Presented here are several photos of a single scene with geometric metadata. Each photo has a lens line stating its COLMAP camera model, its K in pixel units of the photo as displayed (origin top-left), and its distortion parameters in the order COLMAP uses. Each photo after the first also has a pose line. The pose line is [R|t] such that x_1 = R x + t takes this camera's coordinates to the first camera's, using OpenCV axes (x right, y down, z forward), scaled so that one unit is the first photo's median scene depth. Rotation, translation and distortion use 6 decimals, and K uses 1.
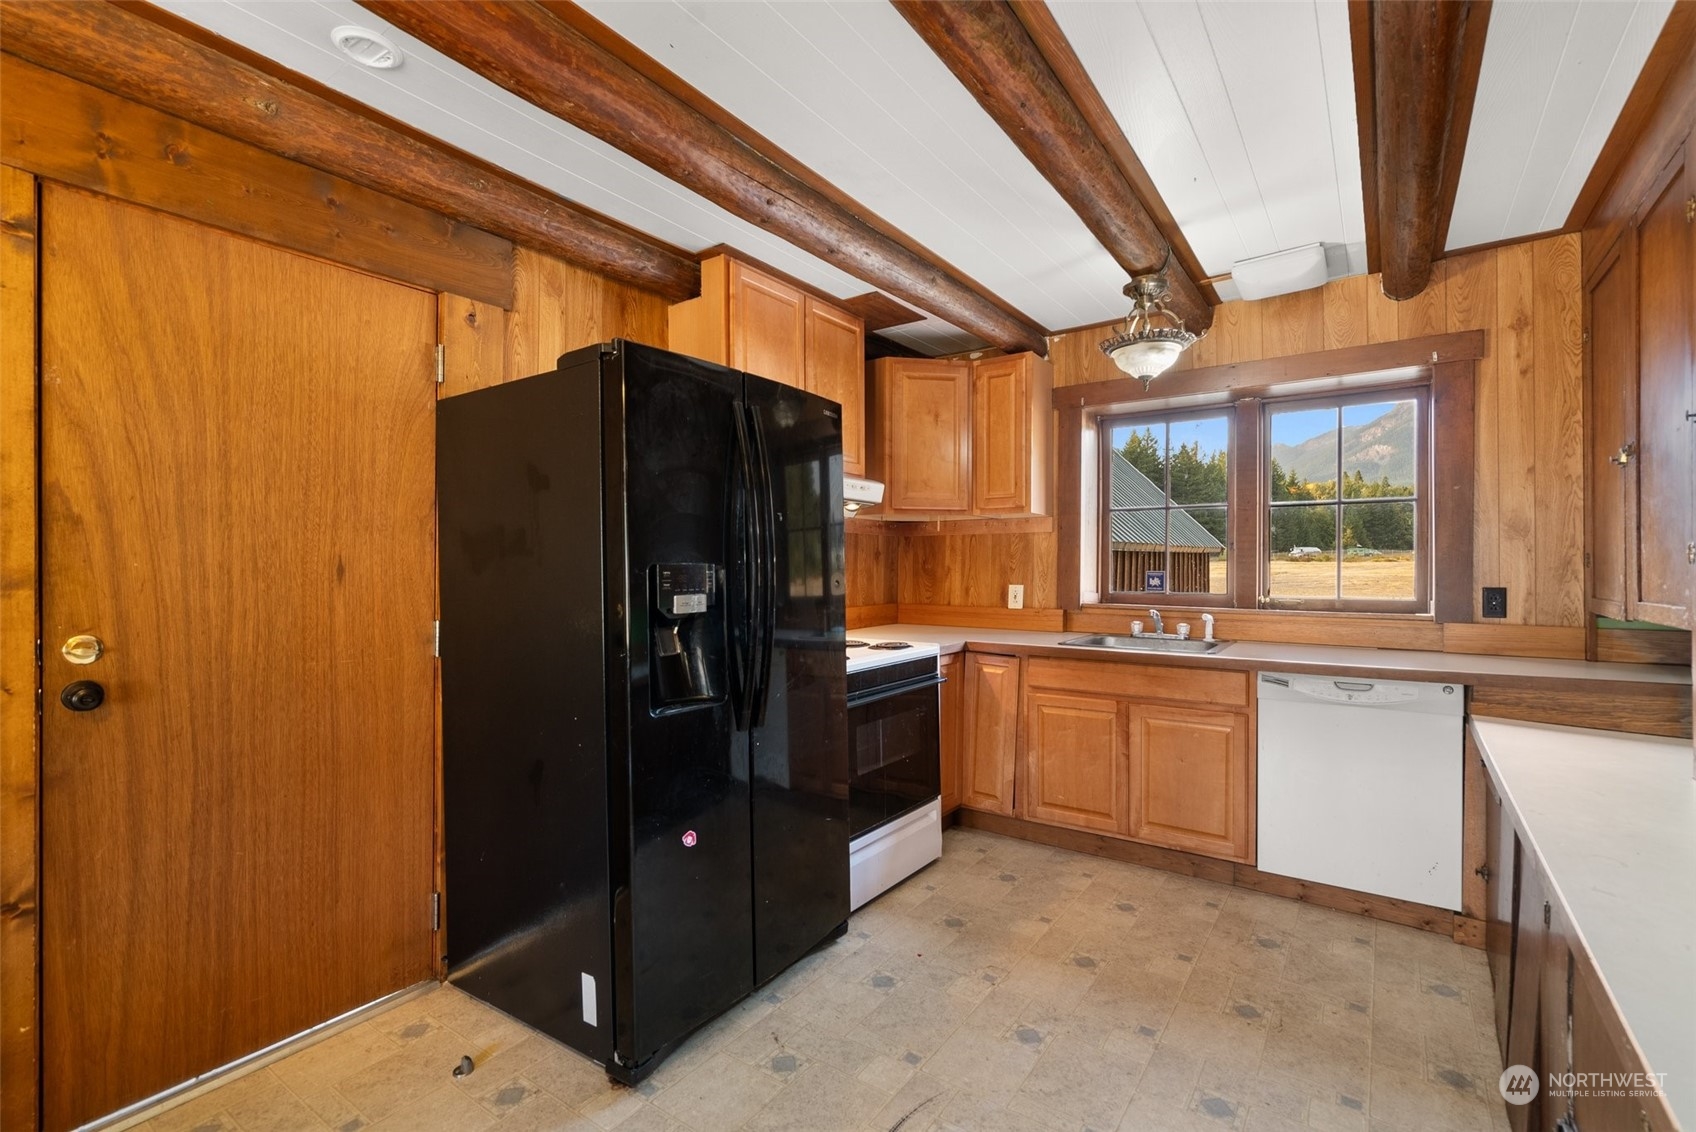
lens RADIAL K [[784.3, 0, 836.8], [0, 784.3, 570.5], [0, 0, 1]] dist [0.001276, 0.001309]
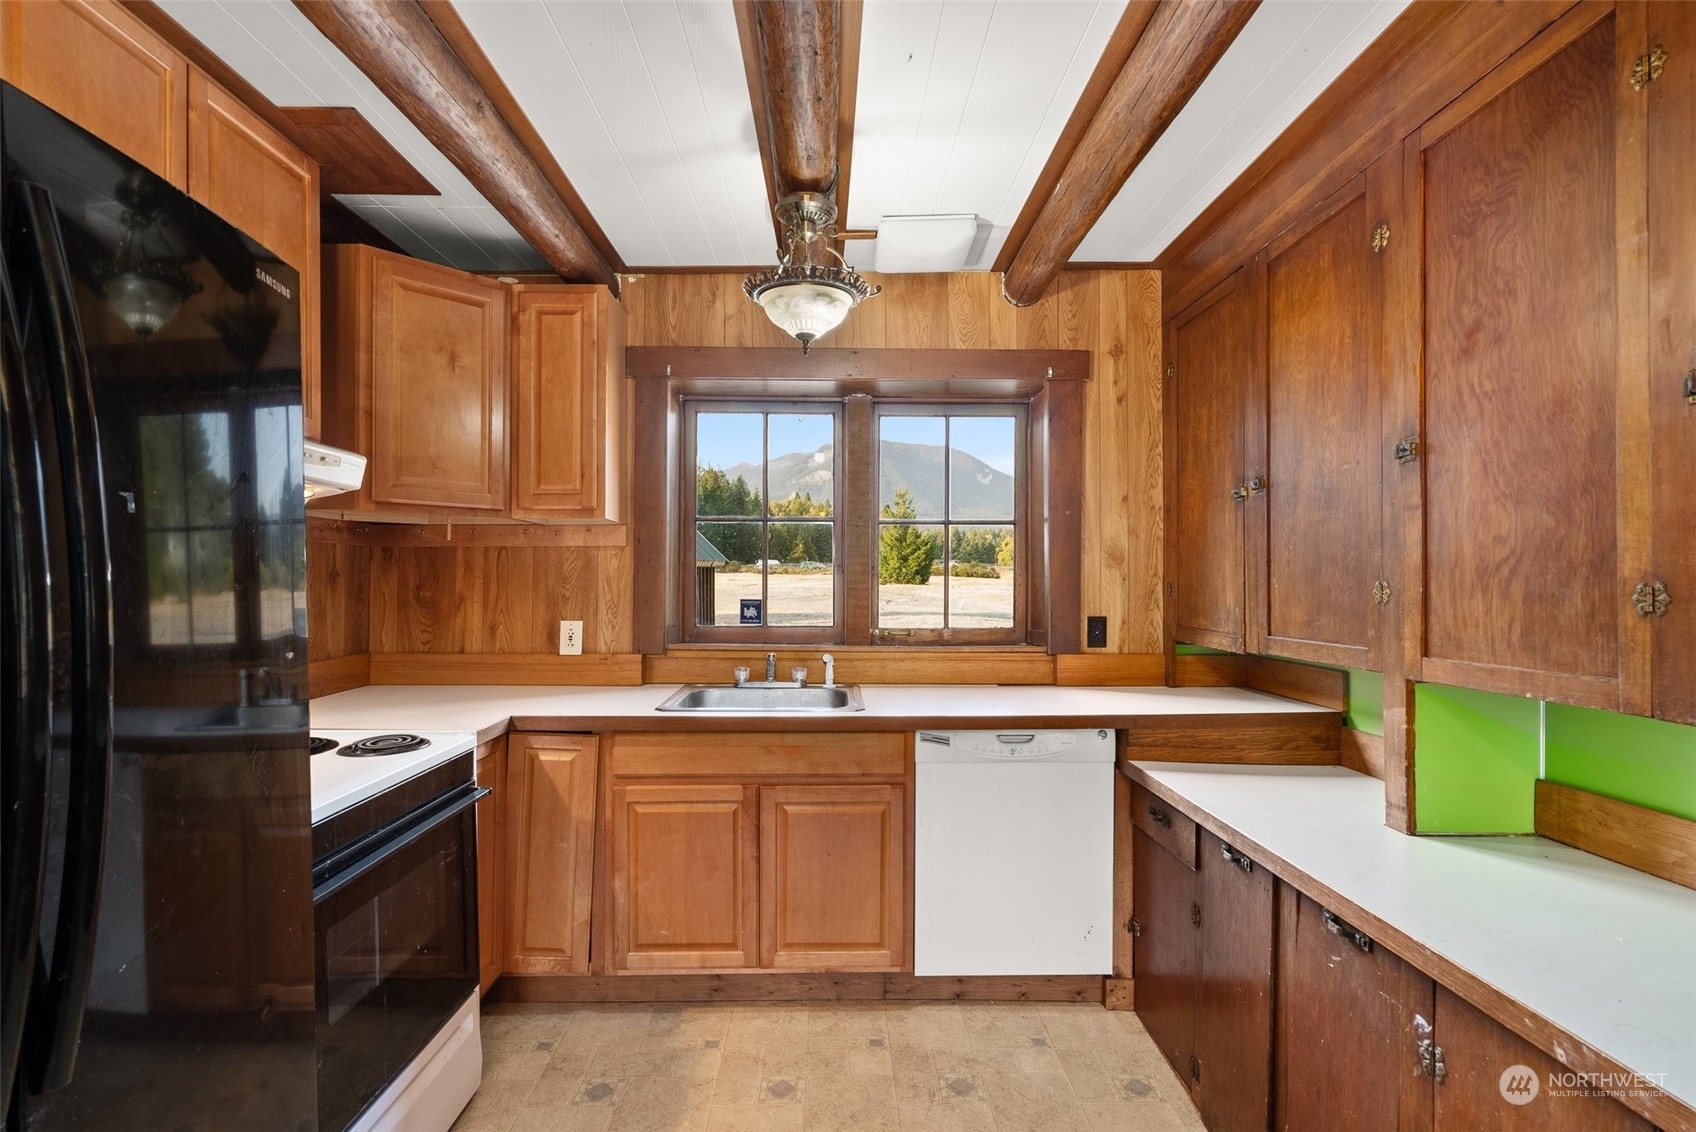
lens RADIAL K [[848.2, 0, 874.2], [0, 848.2, 580.4], [0, 0, 1]] dist [-0.005487, 0.001079]
pose [[0.790560, -0.000168, 0.612384, -0.024970], [0.001586, 0.999997, -0.001773, -0.019770], [-0.612382, 0.002373, 0.790559, 0.302703]]
